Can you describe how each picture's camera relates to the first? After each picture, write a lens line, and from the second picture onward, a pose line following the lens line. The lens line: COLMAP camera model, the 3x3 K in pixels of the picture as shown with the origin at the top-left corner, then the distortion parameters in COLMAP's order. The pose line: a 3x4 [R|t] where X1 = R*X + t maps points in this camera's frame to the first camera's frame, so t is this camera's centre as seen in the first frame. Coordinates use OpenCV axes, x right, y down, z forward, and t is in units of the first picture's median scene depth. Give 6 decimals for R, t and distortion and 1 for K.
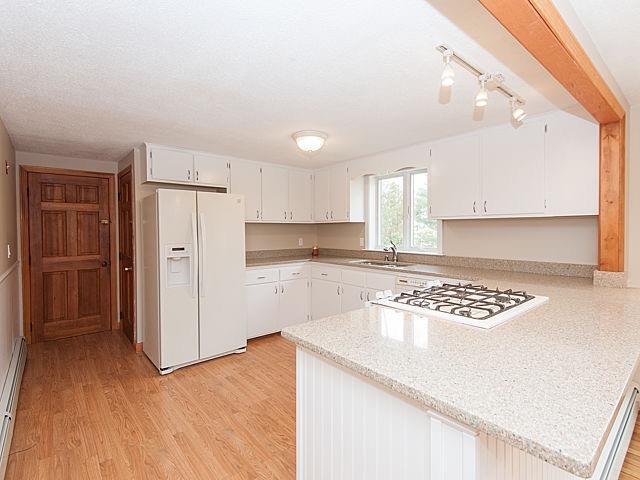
lens RADIAL K [[318.1, 0, 323.0], [0, 318.1, 235.0], [0, 0, 1]] dist [0.029846, -0.020270]
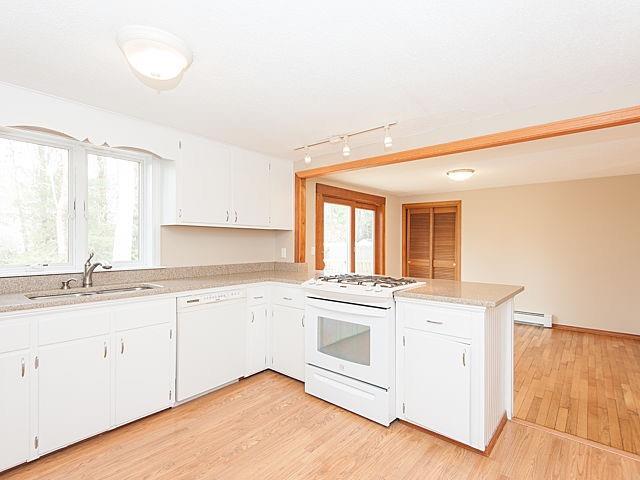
lens RADIAL K [[320.8, 0, 320.0], [0, 320.8, 240.0], [0, 0, 1]] dist [0.028297, -0.021232]
pose [[-0.165021, 0.013640, 0.986196, -0.487034], [0.012115, 0.999857, -0.011802, 0.005850], [-0.986216, 0.010000, -0.165162, 0.689408]]
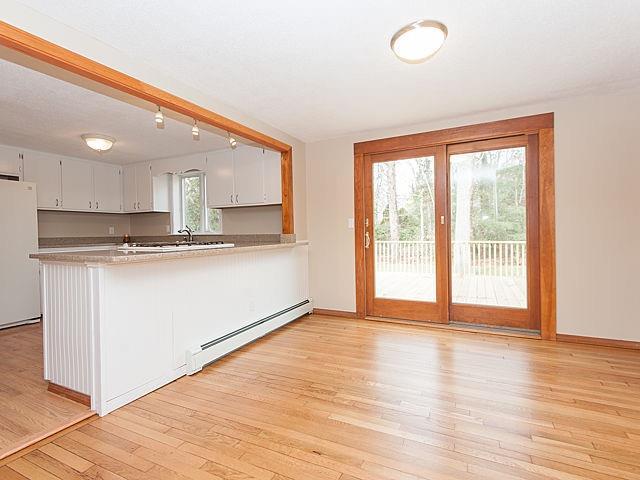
lens RADIAL K [[318.1, 0, 323.0], [0, 318.1, 235.0], [0, 0, 1]] dist [0.029846, -0.020270]
pose [[0.918722, -0.011996, 0.394723, 0.218209], [0.016209, 0.999842, -0.007341, 0.077127], [-0.394572, 0.013142, 0.918771, -0.413982]]
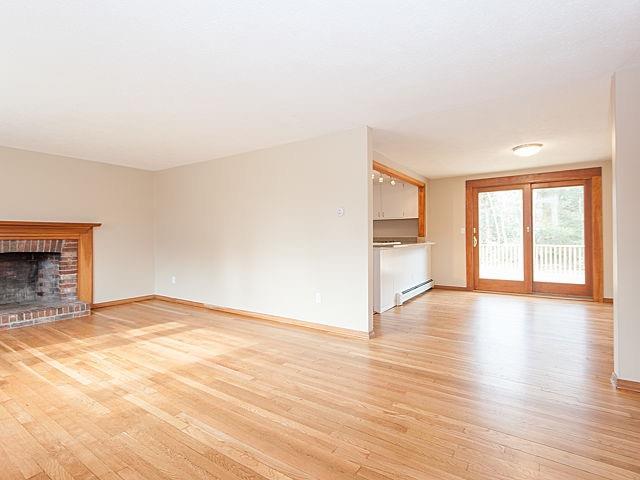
lens RADIAL K [[318.1, 0, 323.0], [0, 318.1, 235.0], [0, 0, 1]] dist [0.029846, -0.020270]
pose [[0.963362, 0.003319, 0.268186, -0.431129], [0.003135, 0.999716, -0.023634, 0.091313], [-0.268188, 0.023609, 0.963077, -0.895704]]
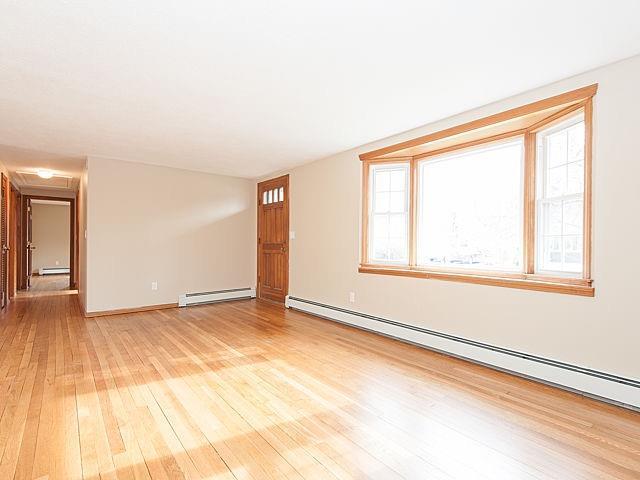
lens RADIAL K [[320.8, 0, 320.0], [0, 320.8, 240.0], [0, 0, 1]] dist [0.028297, -0.021232]
pose [[-0.999144, 0.000527, 0.041365, -0.839935], [0.000592, 0.999999, 0.001545, 0.081294], [-0.041365, 0.001568, -0.999143, 0.545246]]
